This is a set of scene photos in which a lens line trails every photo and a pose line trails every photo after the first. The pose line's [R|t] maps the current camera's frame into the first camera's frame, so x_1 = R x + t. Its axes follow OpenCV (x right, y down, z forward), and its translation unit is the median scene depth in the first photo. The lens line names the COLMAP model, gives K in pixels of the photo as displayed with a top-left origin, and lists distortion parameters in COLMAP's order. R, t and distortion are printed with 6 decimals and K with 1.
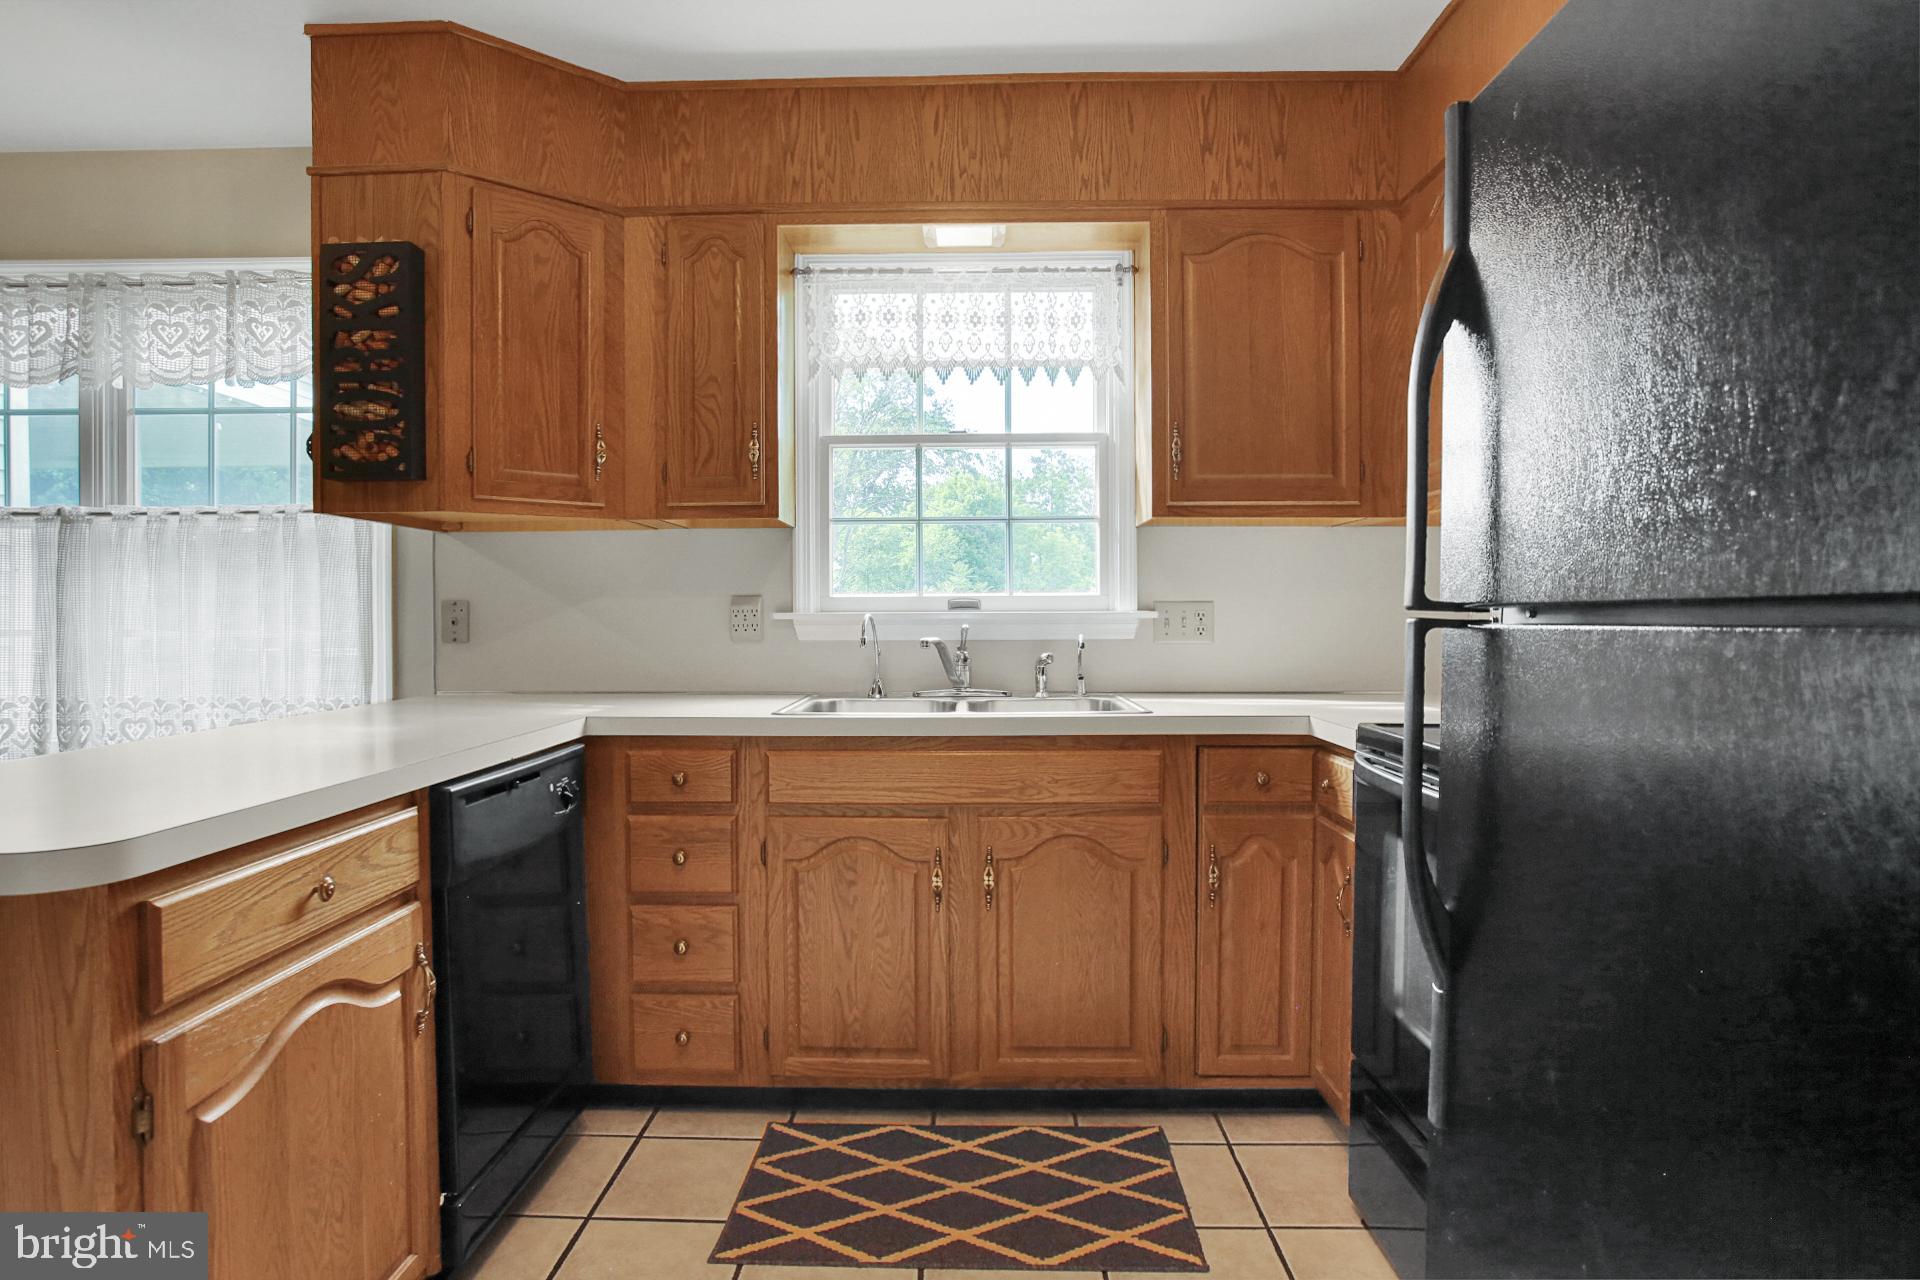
lens RADIAL K [[1098.2, 0, 947.8], [0, 1098.2, 627.6], [0, 0, 1]] dist [-0.060786, 0.032893]
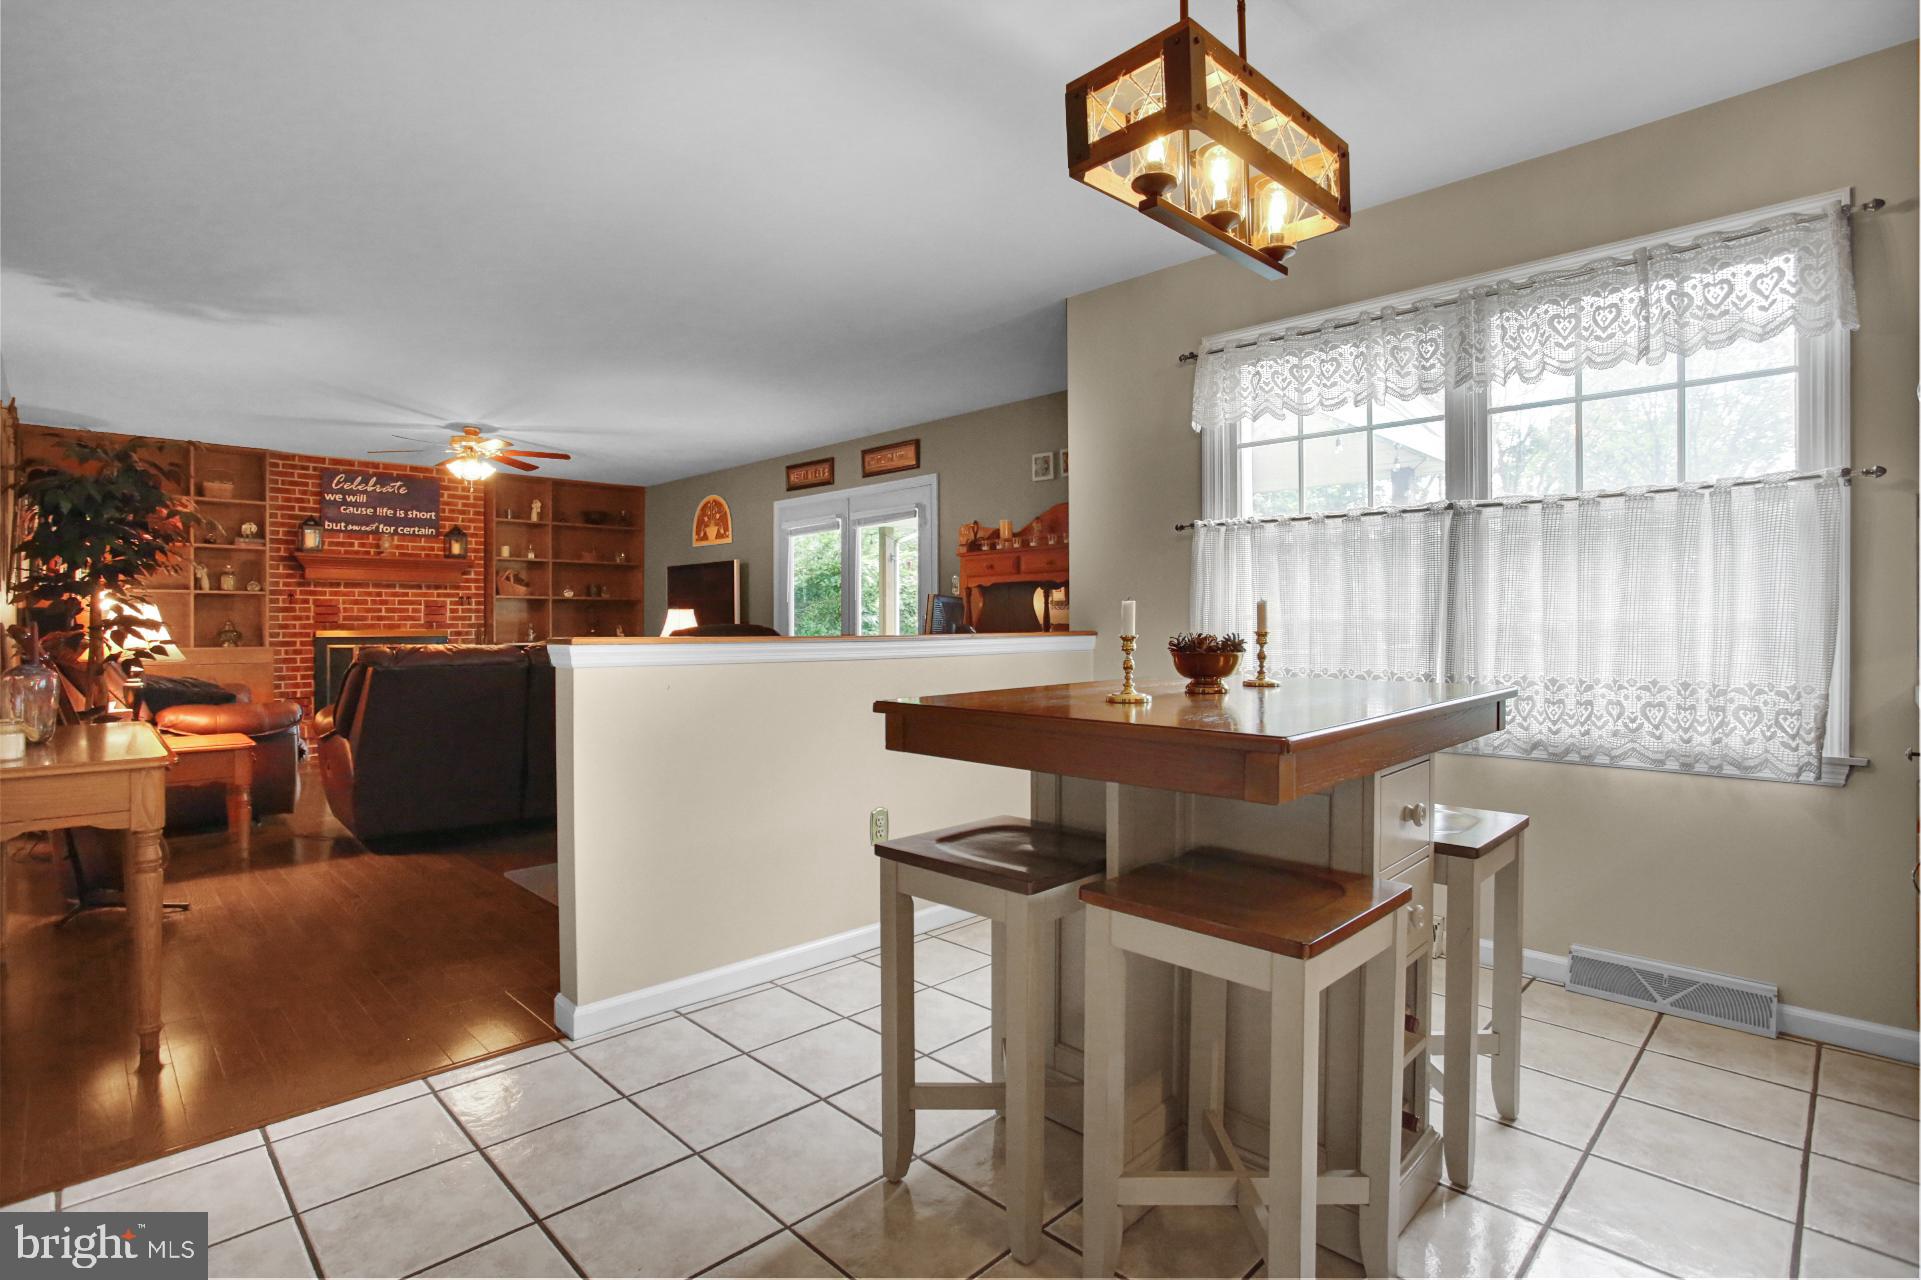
lens RADIAL K [[934.4, 0, 950.7], [0, 934.4, 630.1], [0, 0, 1]] dist [-0.068413, 0.026854]
pose [[0.723915, 0.004849, -0.689872, -0.626954], [-0.004439, 0.999987, 0.002371, 0.023065], [0.689875, 0.001345, 0.723928, -0.048319]]
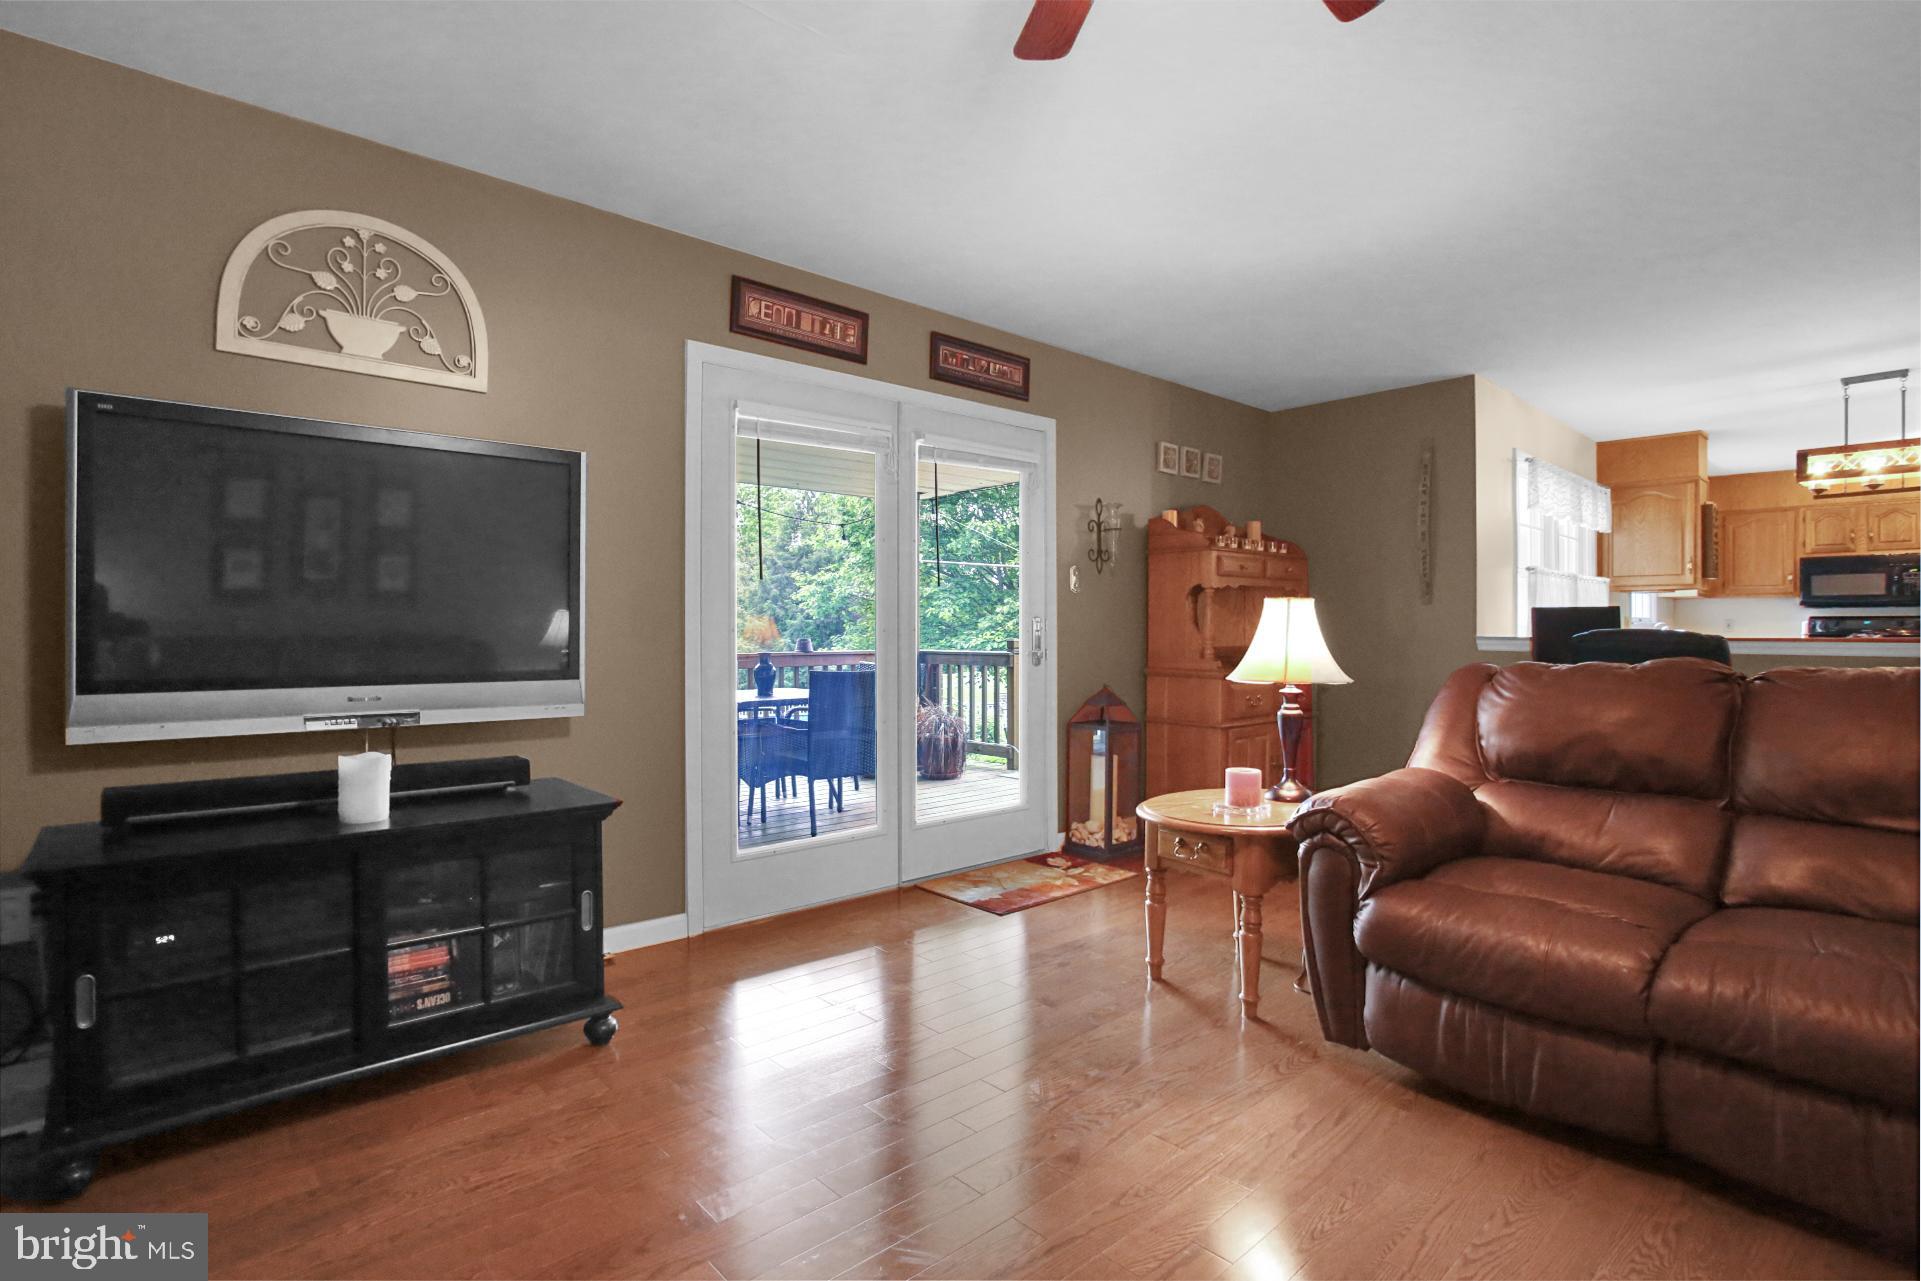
lens RADIAL K [[934.4, 0, 946.3], [0, 934.4, 633.9], [0, 0, 1]] dist [-0.068413, 0.026854]
pose [[0.723621, -0.000197, 0.690197, -3.692516], [0.005999, 0.999964, -0.006003, 0.026690], [-0.690171, 0.008484, 0.723596, 0.585922]]
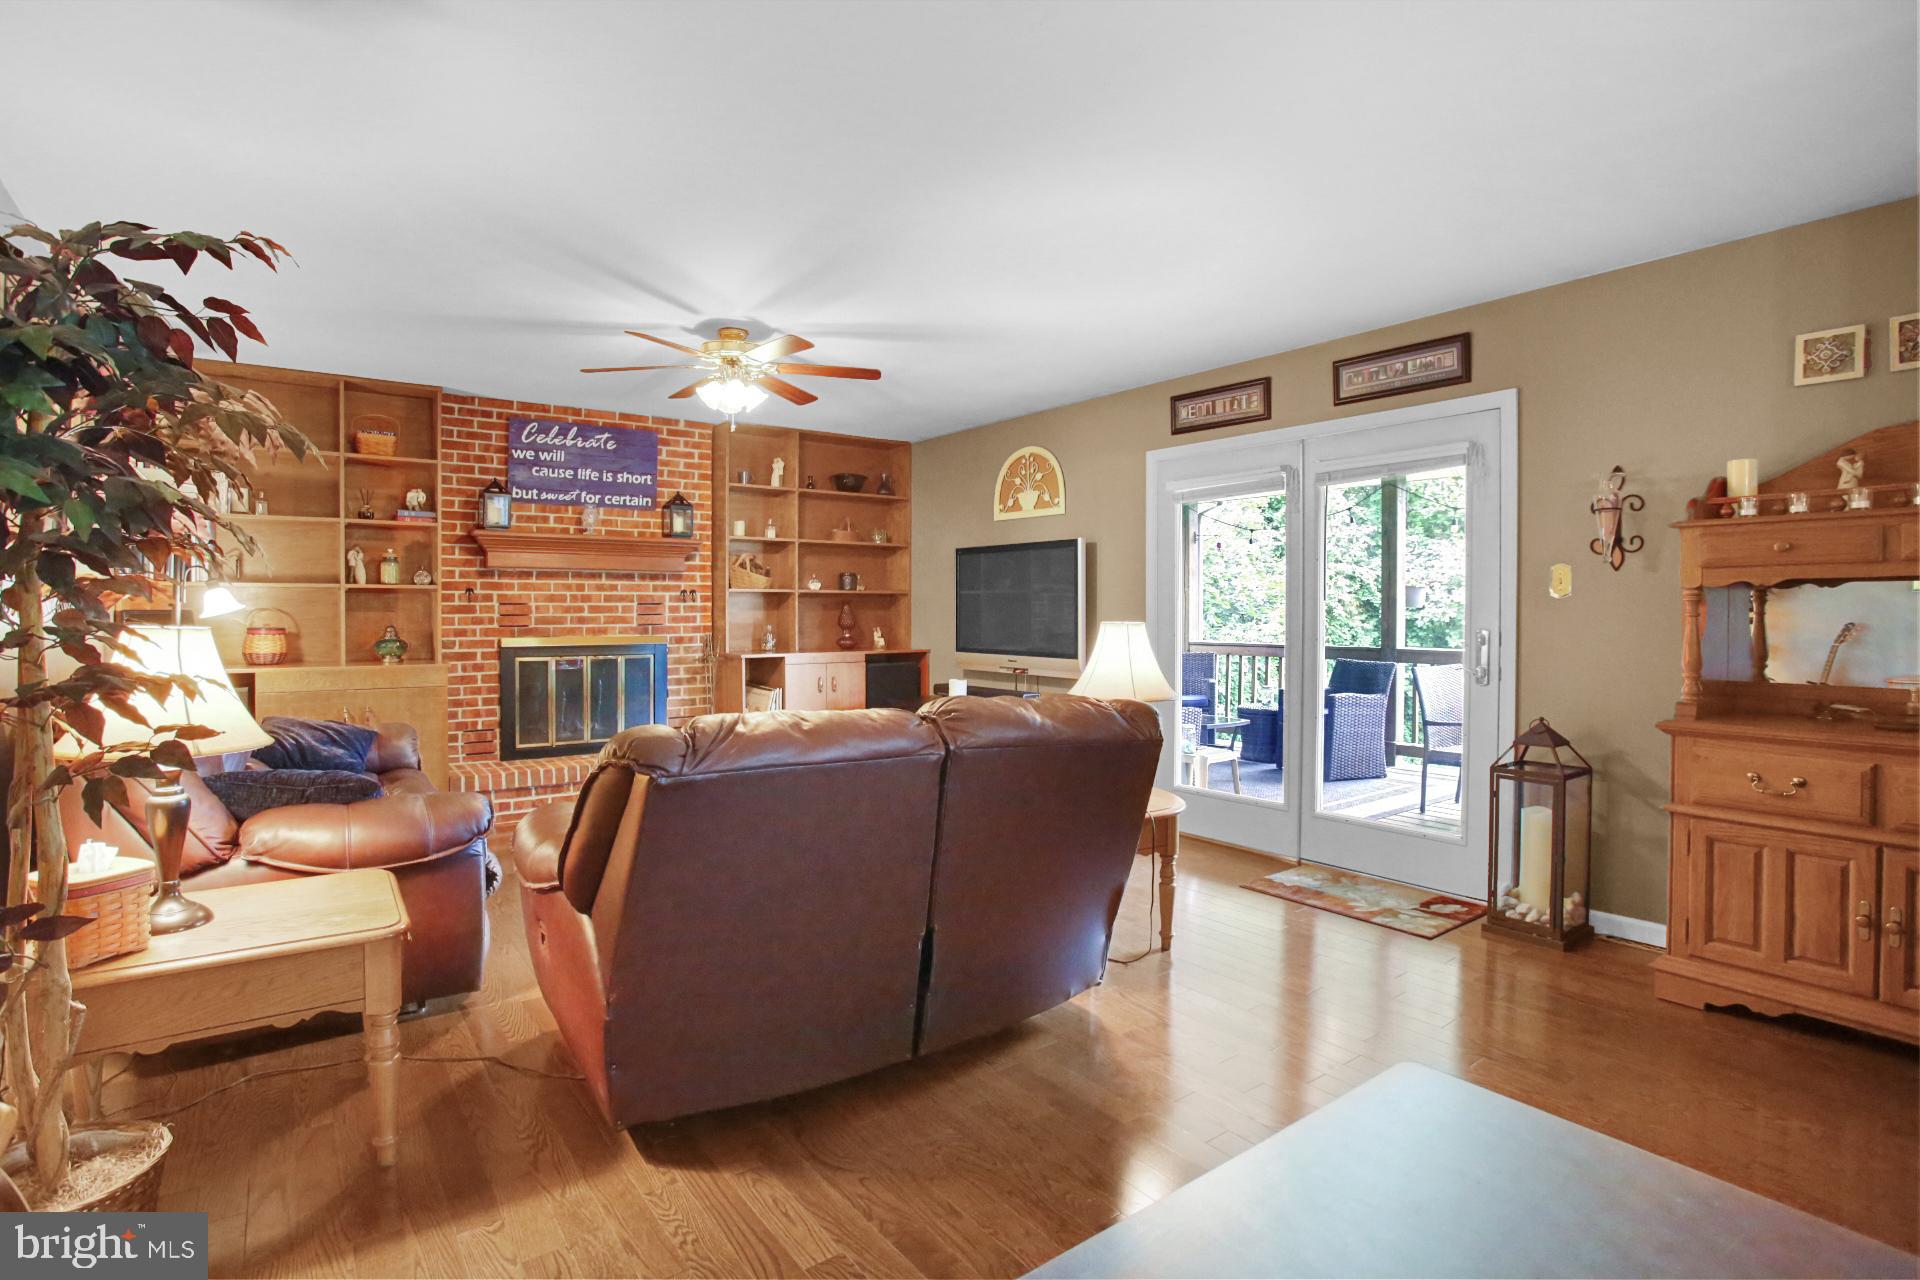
lens RADIAL K [[933.9, 0, 945.3], [0, 933.9, 628.4], [0, 0, 1]] dist [-0.068413, 0.026854]
pose [[0.613606, 0.021412, -0.789322, -1.780461], [-0.009410, 0.999760, 0.019805, -0.033903], [0.789556, -0.004725, 0.613660, 0.157807]]
